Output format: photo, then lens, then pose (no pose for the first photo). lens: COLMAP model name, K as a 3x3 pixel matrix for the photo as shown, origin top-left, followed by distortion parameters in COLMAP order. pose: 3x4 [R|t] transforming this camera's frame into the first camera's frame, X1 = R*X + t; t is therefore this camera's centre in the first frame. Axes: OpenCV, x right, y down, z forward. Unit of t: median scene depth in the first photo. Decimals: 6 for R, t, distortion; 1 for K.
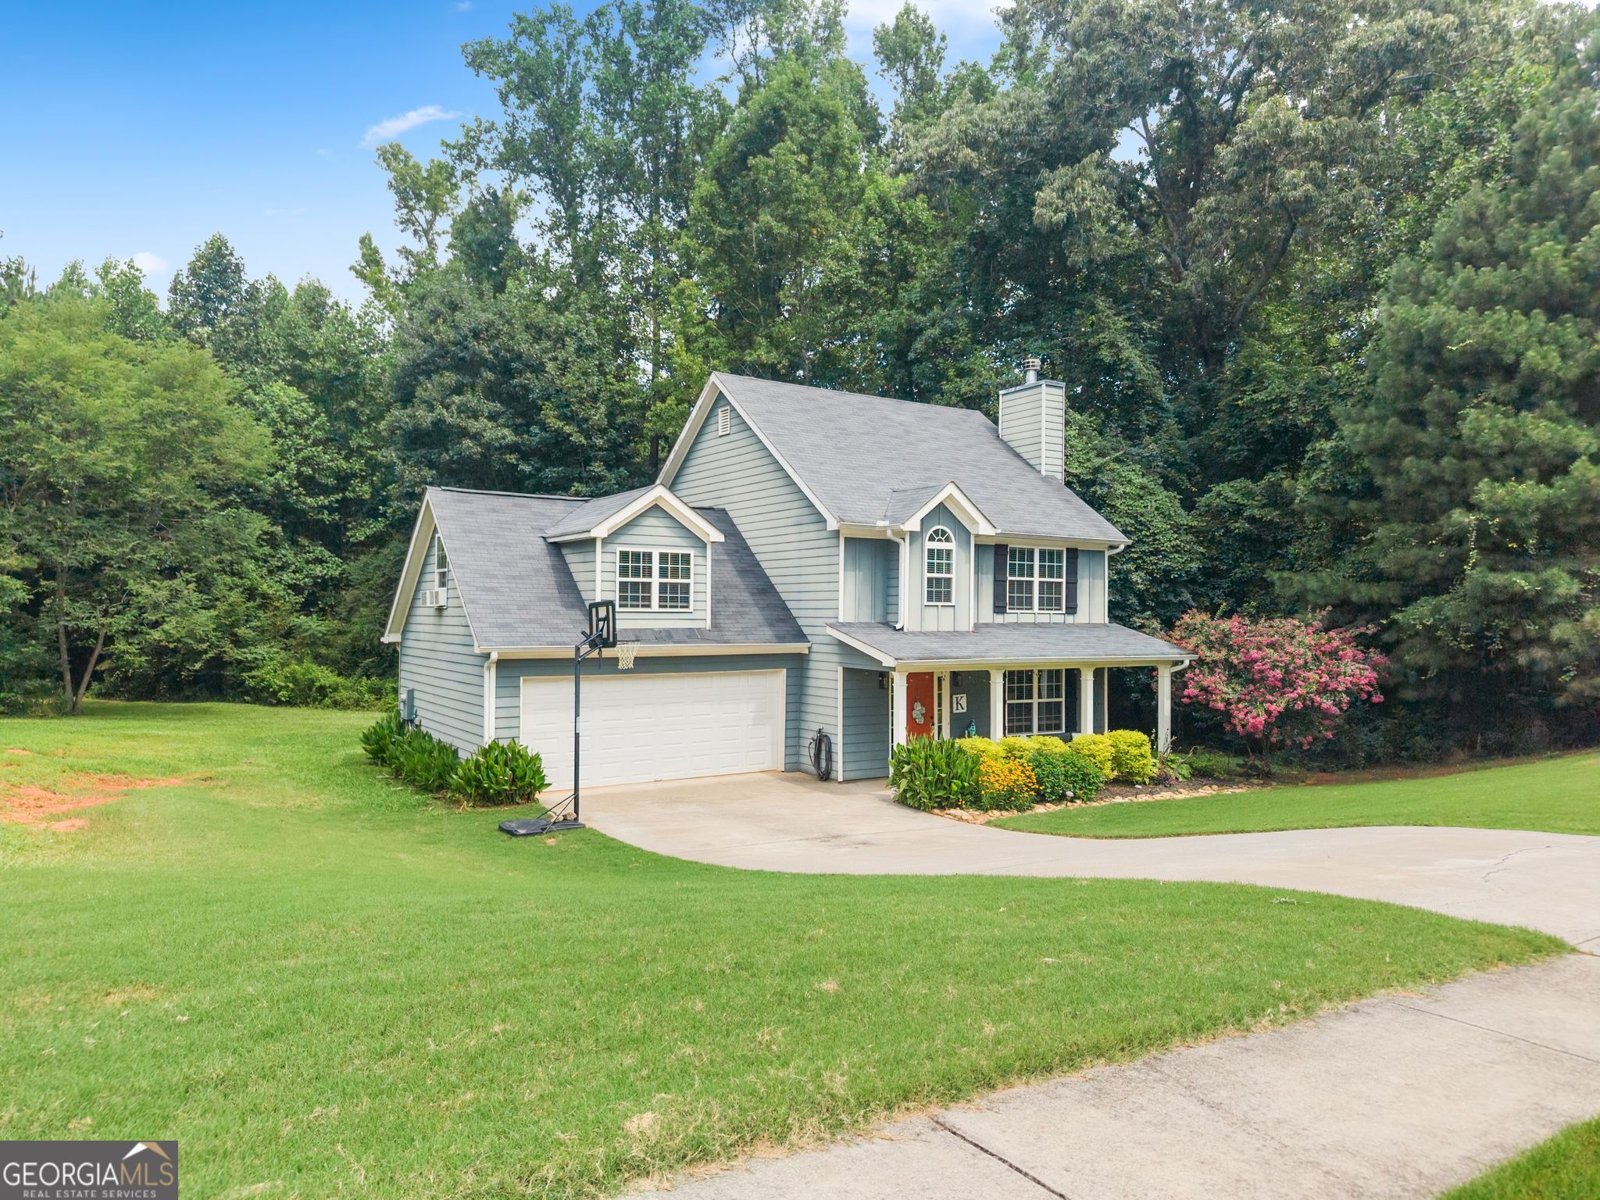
lens RADIAL K [[1091.7, 0, 801.2], [0, 1091.7, 571.0], [0, 0, 1]] dist [0.031586, -0.004074]
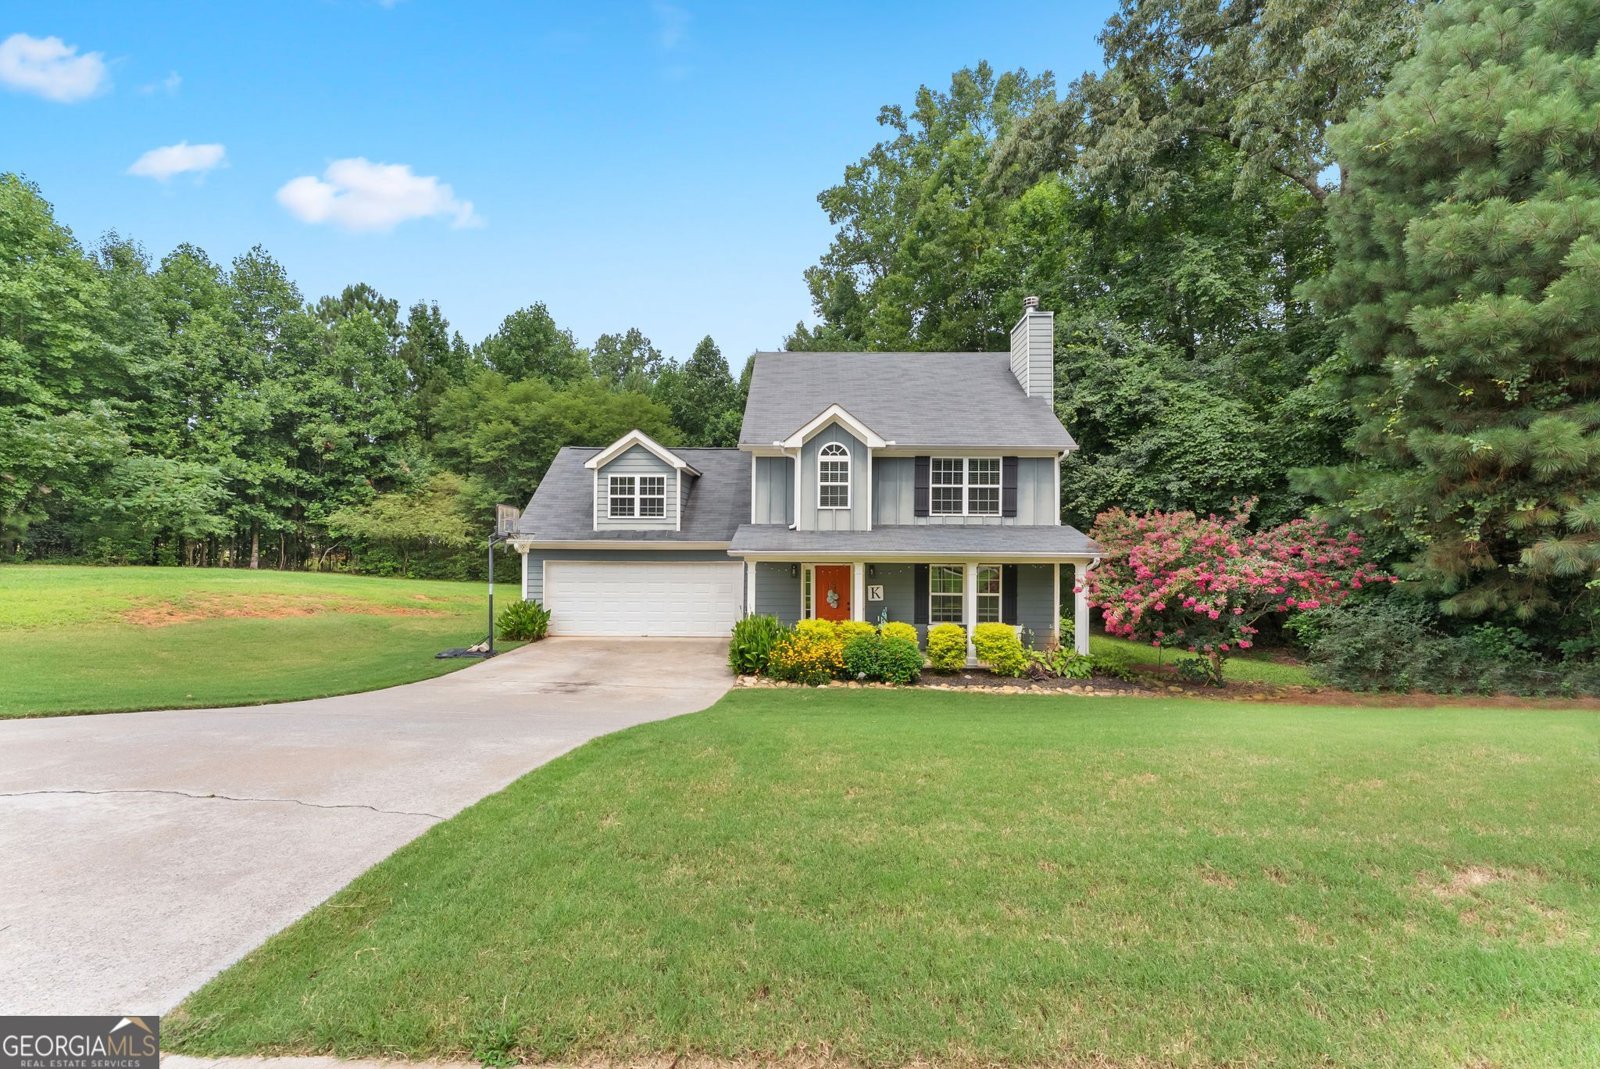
lens RADIAL K [[641.4, 0, 804.9], [0, 641.4, 534.2], [0, 0, 1]] dist [-0.000856, -0.000528]
pose [[0.828087, -0.011944, -0.560473, 0.492530], [0.023099, 0.999651, 0.012826, 0.049364], [0.560124, -0.023567, 0.828074, 0.400110]]
